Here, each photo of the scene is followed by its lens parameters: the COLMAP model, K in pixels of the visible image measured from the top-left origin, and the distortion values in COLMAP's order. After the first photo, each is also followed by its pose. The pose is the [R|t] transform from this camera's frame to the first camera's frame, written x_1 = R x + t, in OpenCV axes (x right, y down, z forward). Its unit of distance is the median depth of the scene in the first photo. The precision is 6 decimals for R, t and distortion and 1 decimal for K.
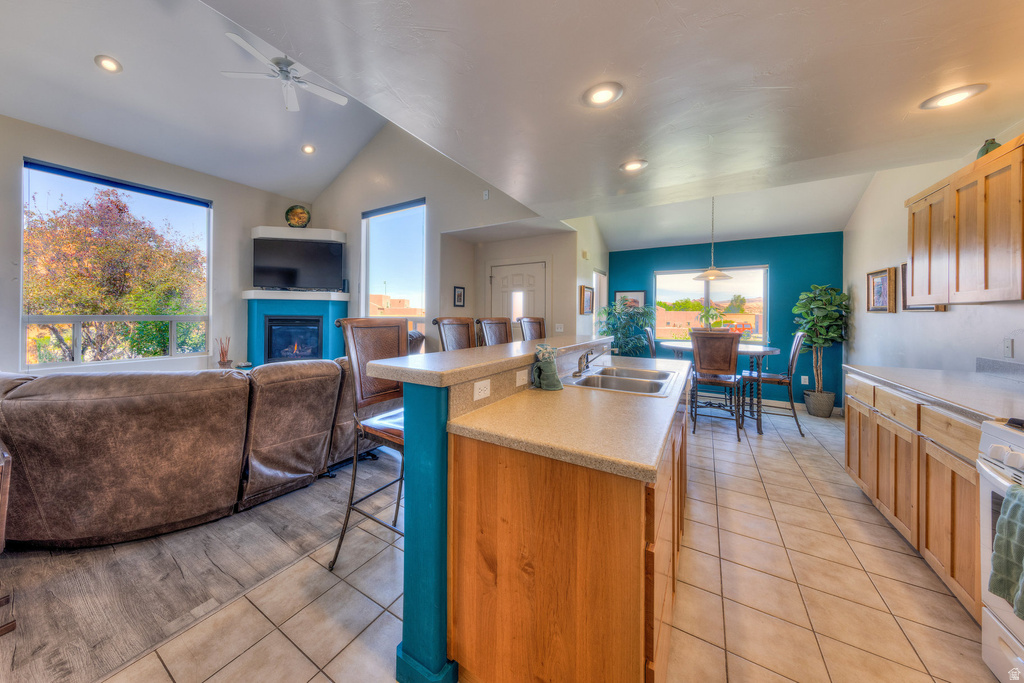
lens RADIAL K [[340.8, 0, 480.4], [0, 340.8, 317.2], [0, 0, 1]] dist [0.000048, -0.000041]
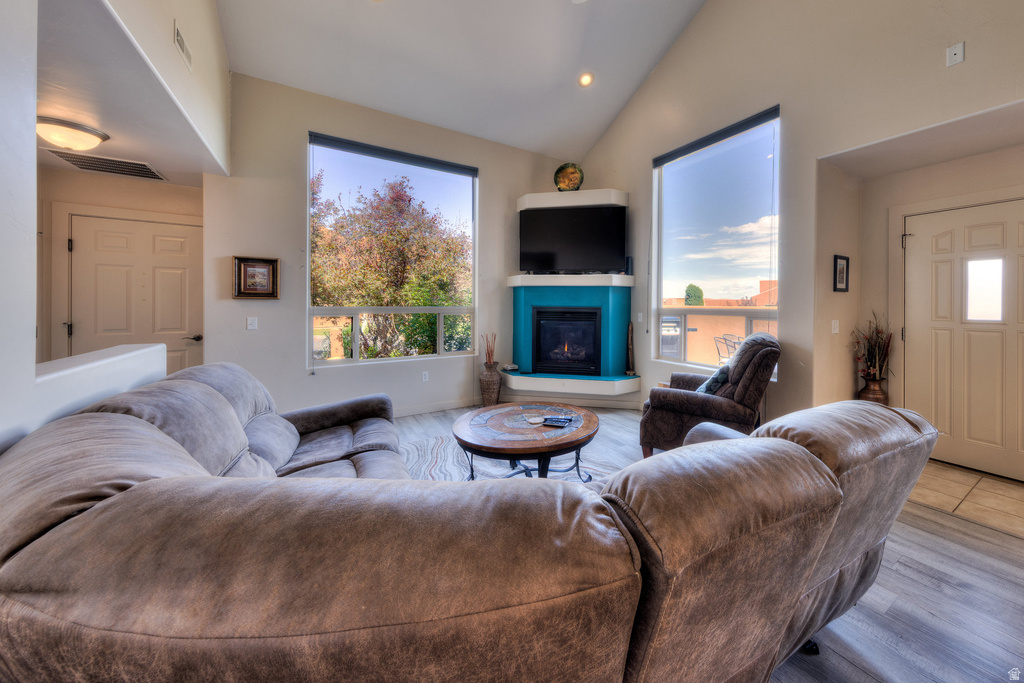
lens RADIAL K [[364.9, 0, 567.2], [0, 364.9, 308.2], [0, 0, 1]] dist [0.000350, 0.000059]
pose [[0.918257, 0.003926, -0.395965, -0.221818], [-0.003016, 0.999991, 0.002921, -0.003610], [0.395973, -0.001488, 0.918261, 0.254720]]
